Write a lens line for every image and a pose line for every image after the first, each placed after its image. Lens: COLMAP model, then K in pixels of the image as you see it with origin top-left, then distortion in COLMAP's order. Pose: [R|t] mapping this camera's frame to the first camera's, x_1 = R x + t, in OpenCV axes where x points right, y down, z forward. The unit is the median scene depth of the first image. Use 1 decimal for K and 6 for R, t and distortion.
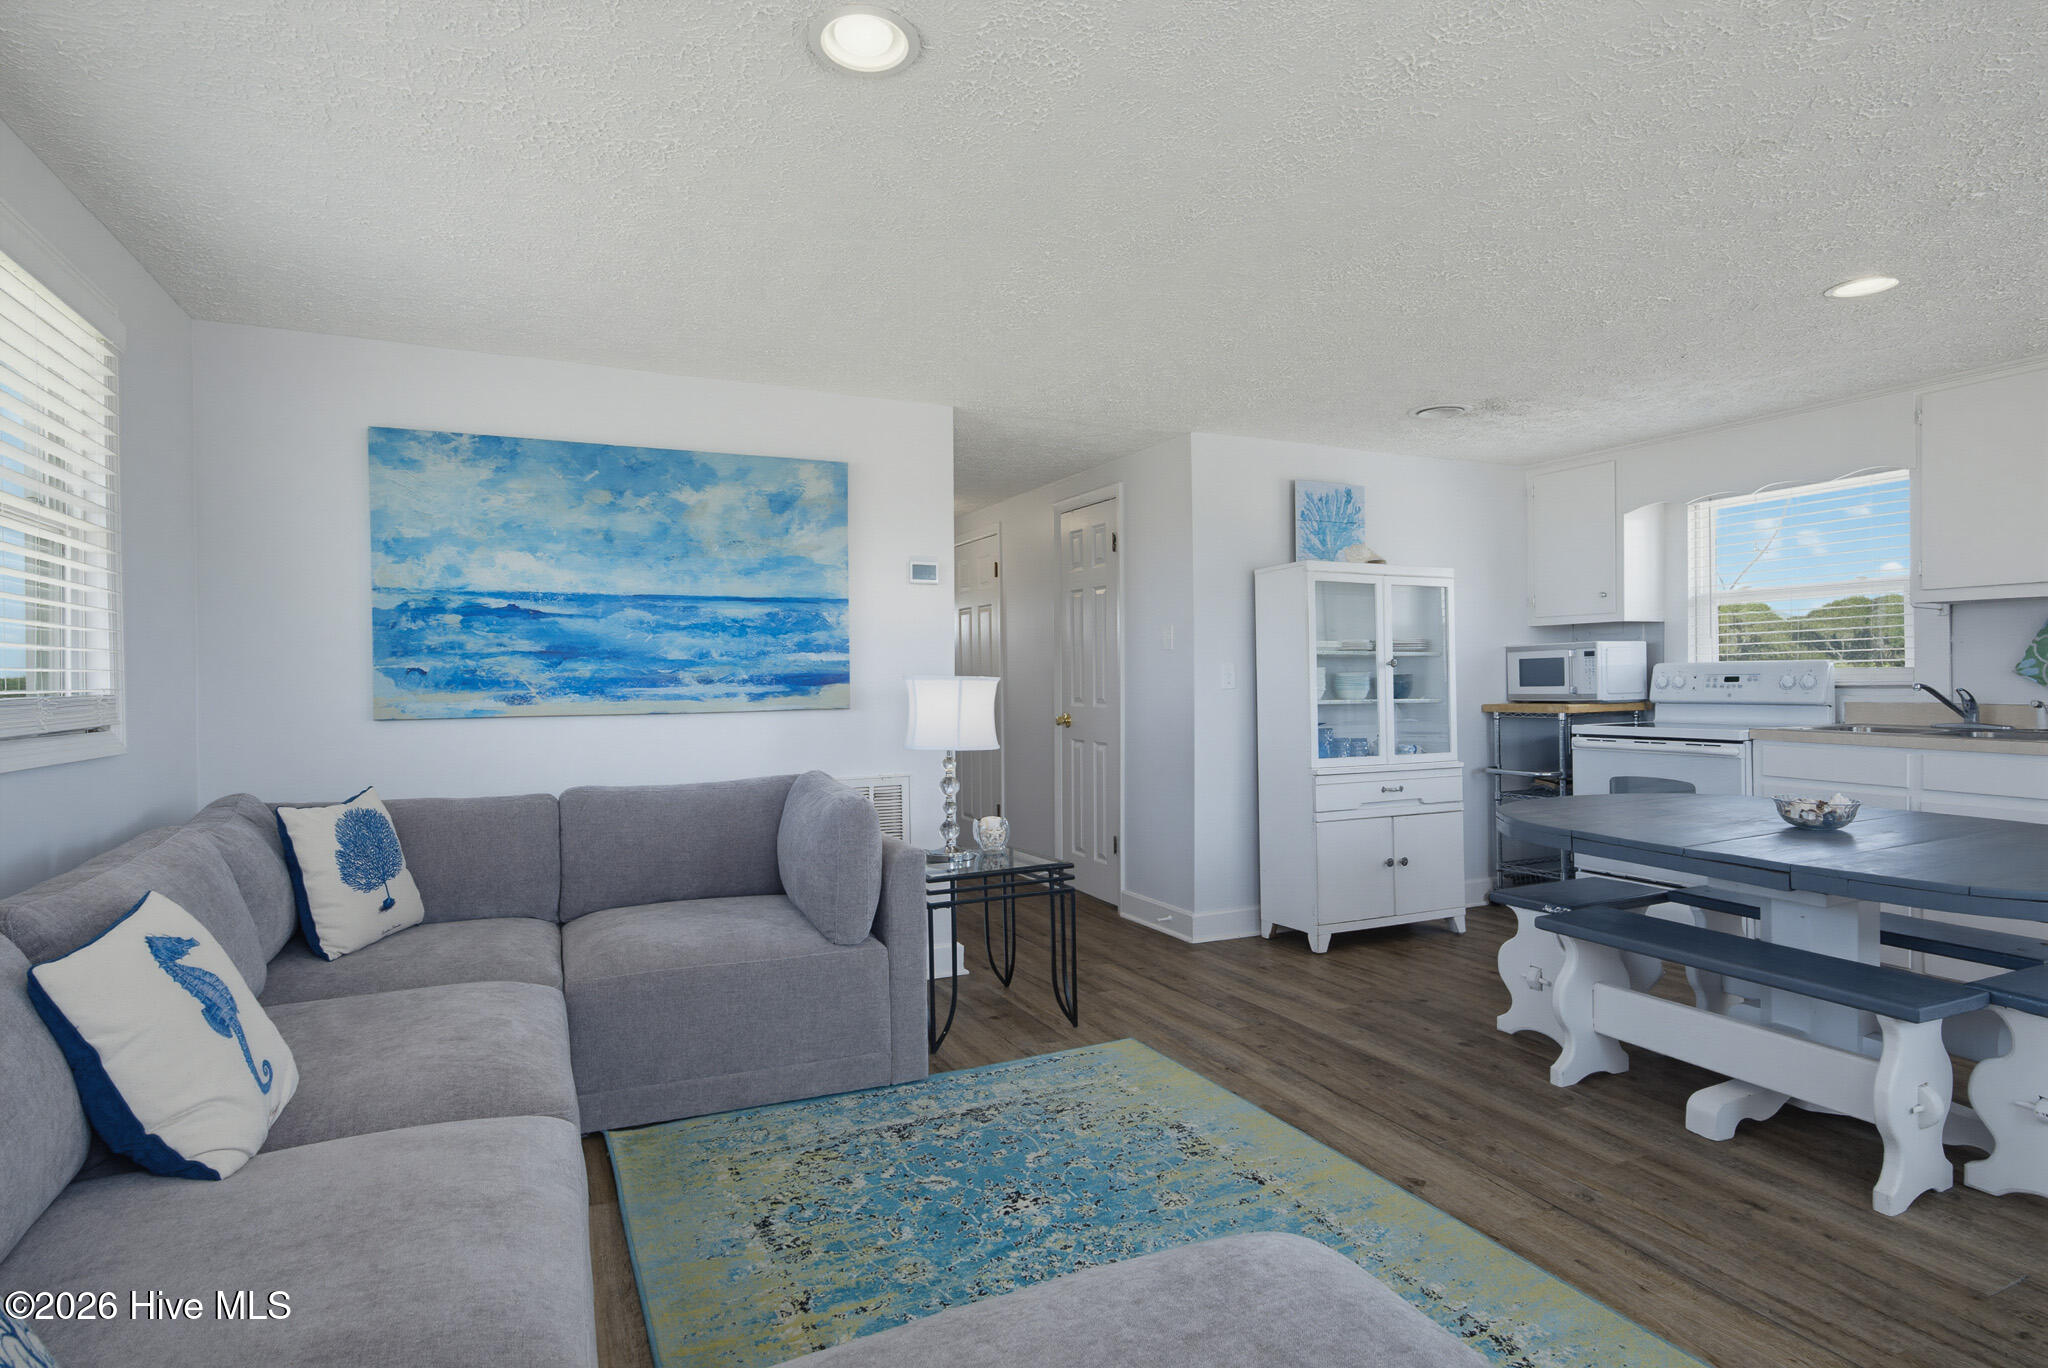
lens RADIAL K [[1065.5, 0, 1032.8], [0, 1065.5, 683.6], [0, 0, 1]] dist [-0.000339, 0.000583]
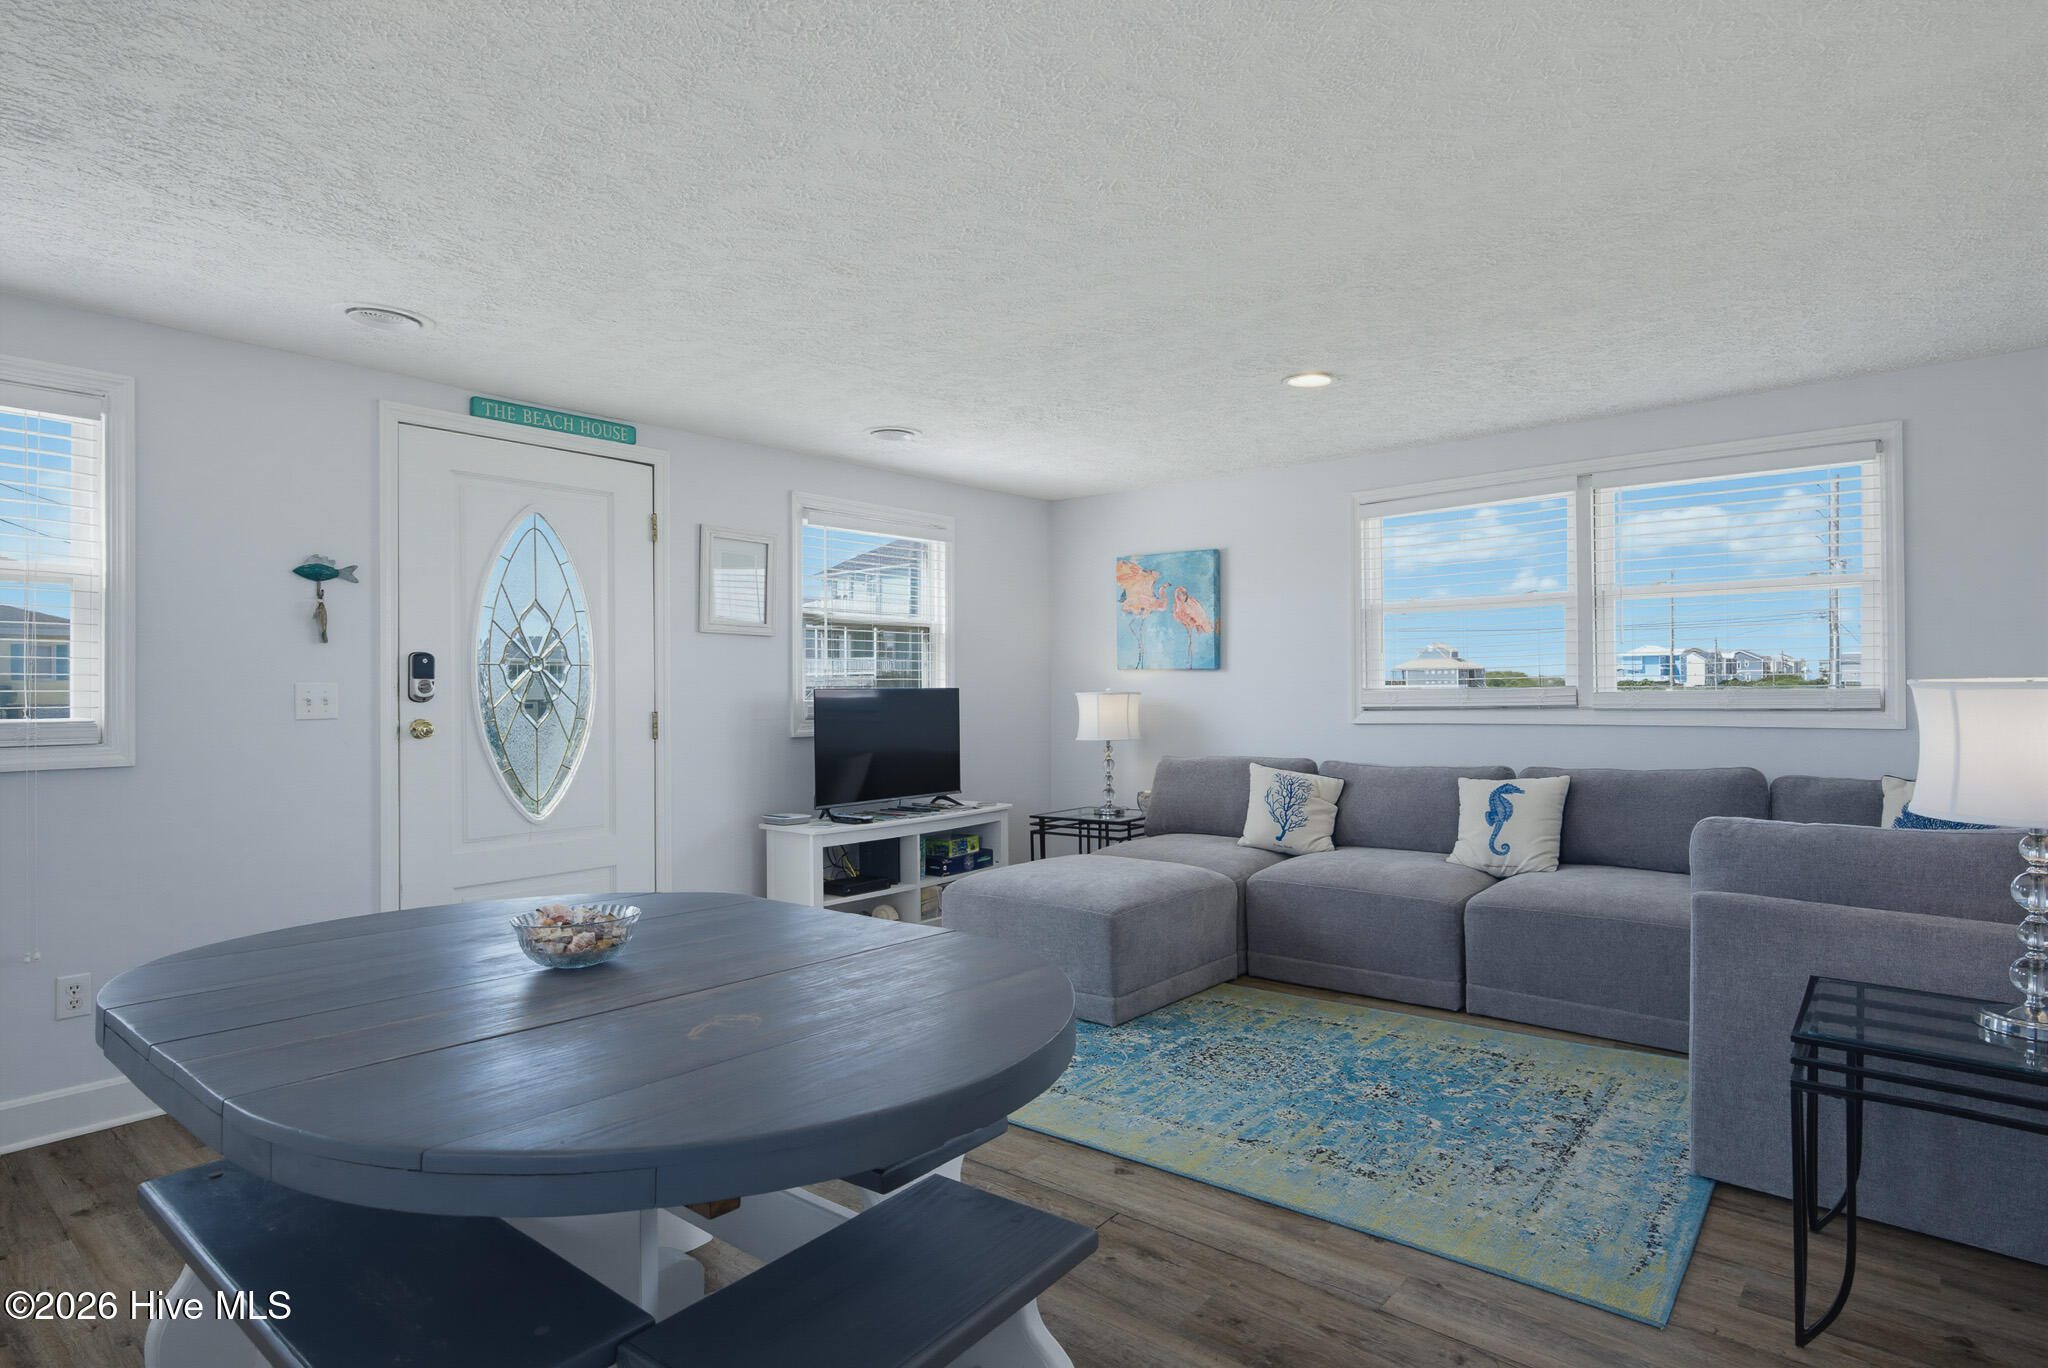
lens RADIAL K [[1074.8, 0, 1032.0], [0, 1074.8, 685.5], [0, 0, 1]] dist [-0.000893, 0.001487]
pose [[-0.908054, 0.017874, -0.418471, 0.555535], [0.018358, 0.999827, 0.002869, -0.012900], [0.418450, -0.005077, -0.908226, 1.220923]]
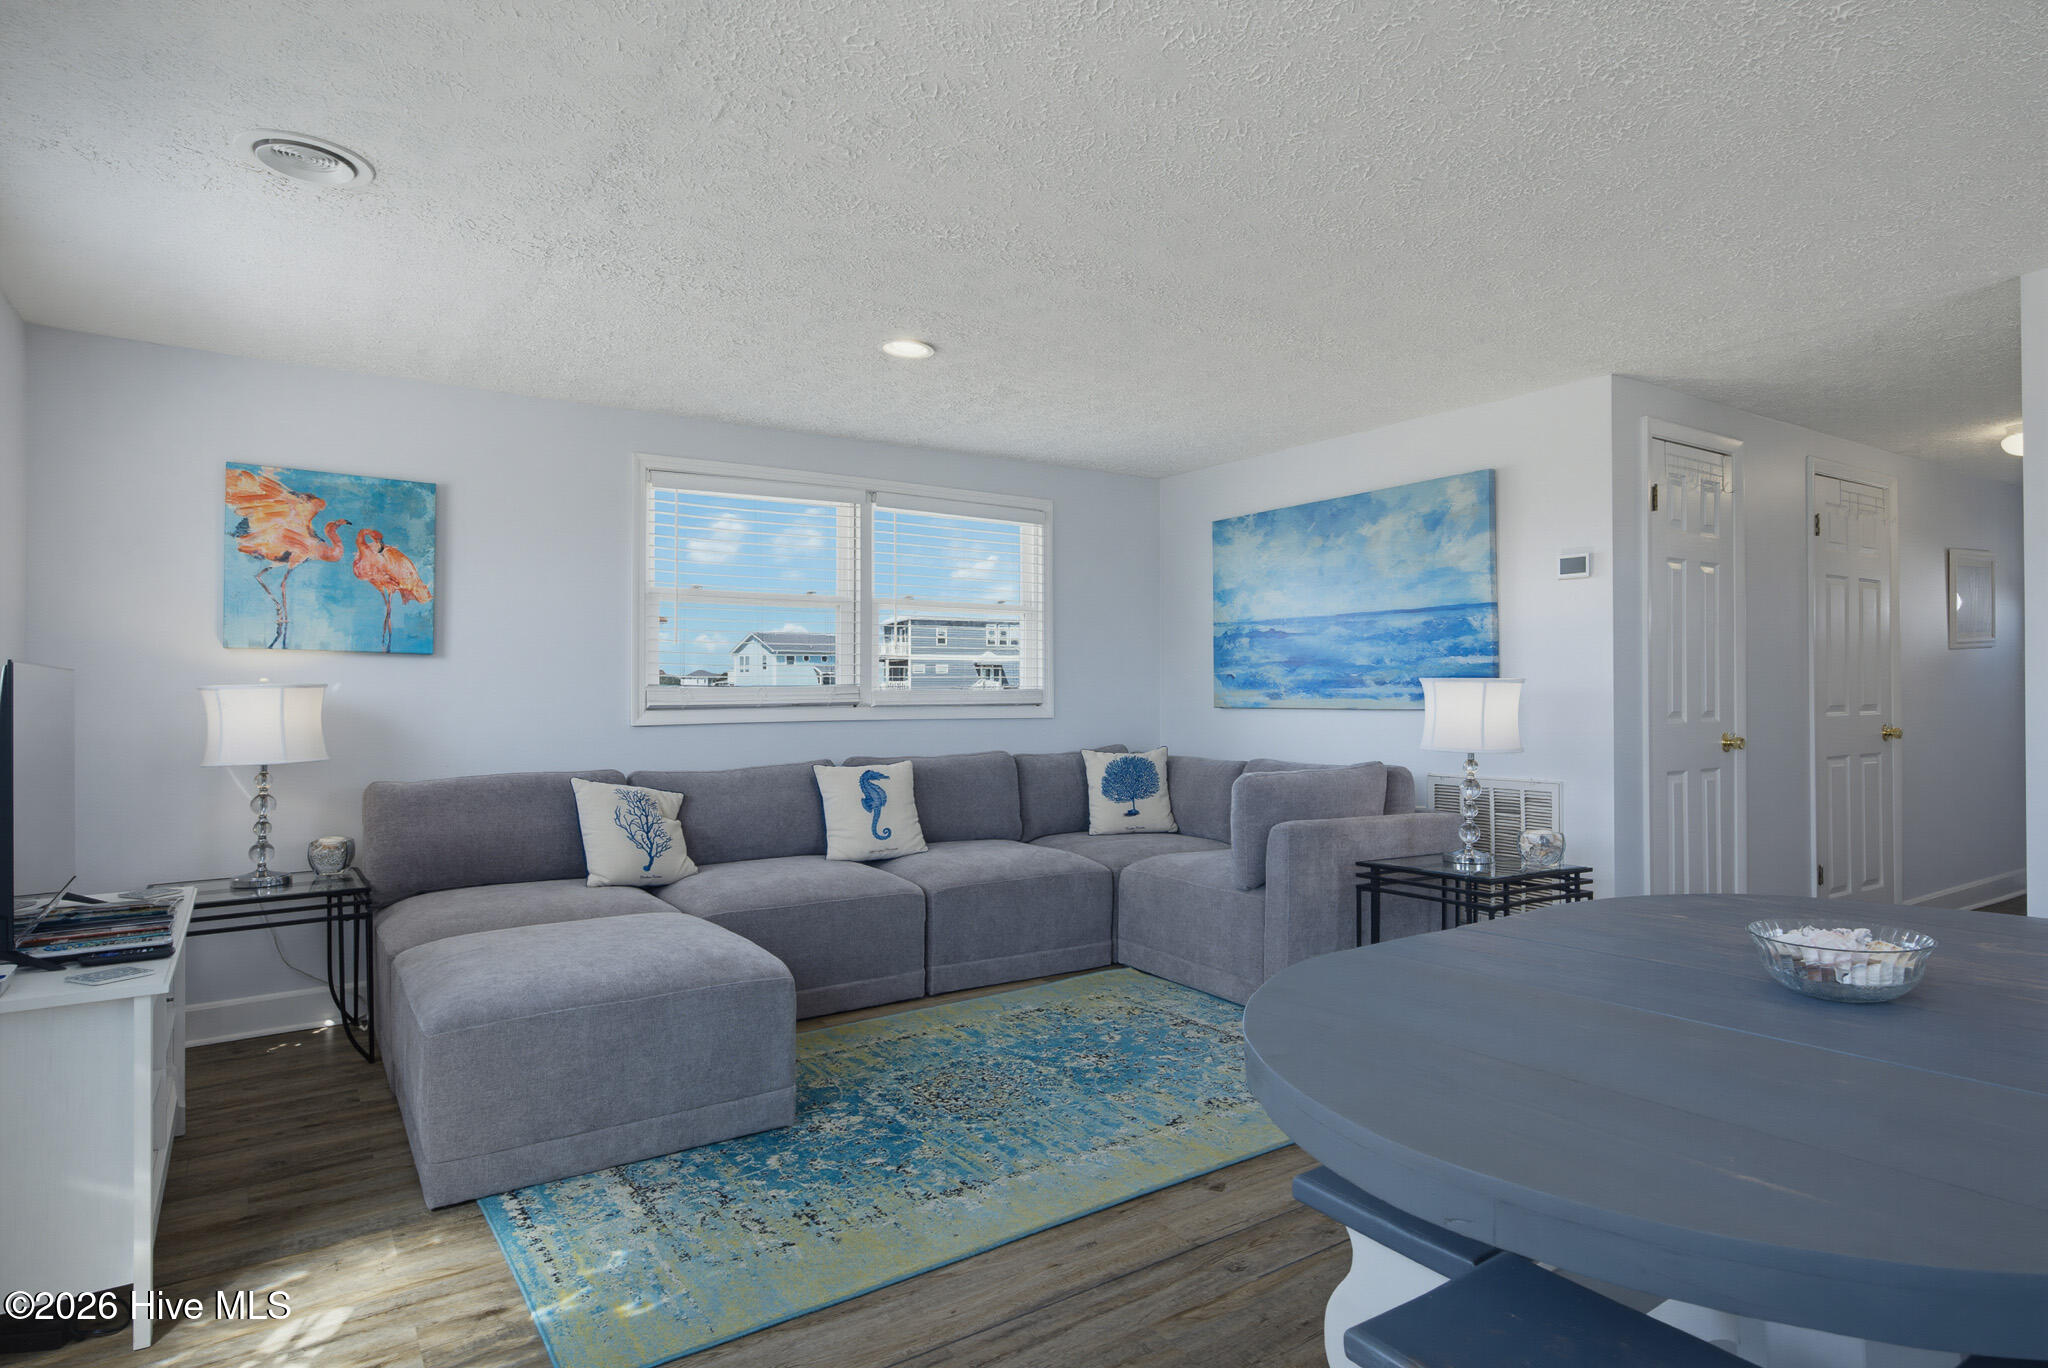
lens RADIAL K [[1128.5, 0, 1033.8], [0, 1128.5, 686.9], [0, 0, 1]] dist [0.005173, -0.000331]
pose [[0.151776, 0.003449, -0.988409, 0.865632], [-0.003315, 0.999990, 0.002980, -0.000343], [0.988409, 0.002824, 0.151786, 0.422858]]
